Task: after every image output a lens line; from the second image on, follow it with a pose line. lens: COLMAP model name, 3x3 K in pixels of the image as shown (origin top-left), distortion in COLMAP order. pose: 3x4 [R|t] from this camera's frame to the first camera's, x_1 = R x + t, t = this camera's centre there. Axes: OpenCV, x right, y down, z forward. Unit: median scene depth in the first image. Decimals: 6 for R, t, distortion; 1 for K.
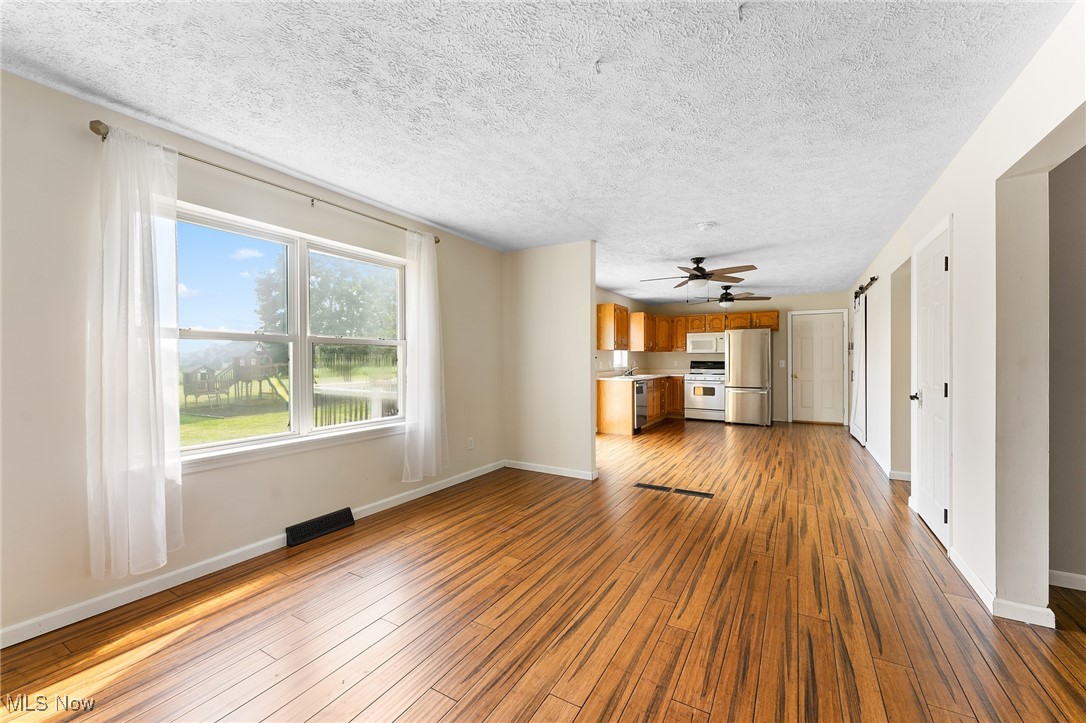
lens RADIAL K [[433.8, 0, 544.3], [0, 433.8, 361.0], [0, 0, 1]] dist [0.000804, -0.000125]
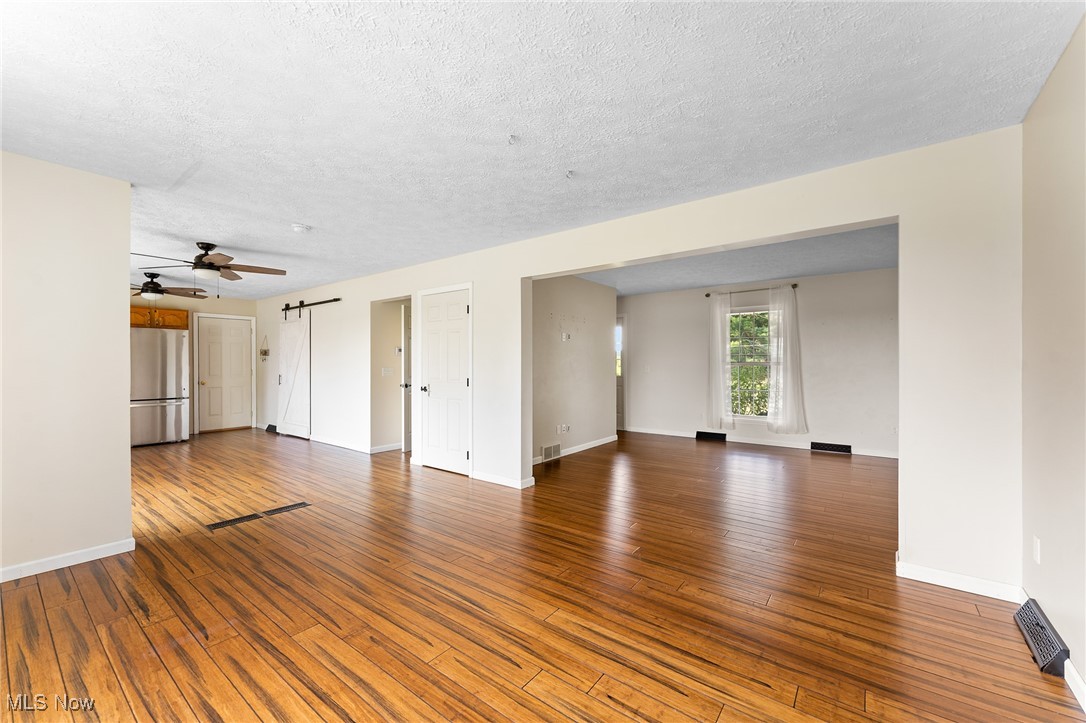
lens RADIAL K [[433.8, 0, 544.5], [0, 433.8, 362.1], [0, 0, 1]] dist [0.000804, -0.000125]
pose [[0.125727, 0.001833, 0.992063, -0.636699], [0.007818, 0.999965, -0.002838, -0.003404], [-0.992034, 0.008113, 0.125708, 0.410116]]
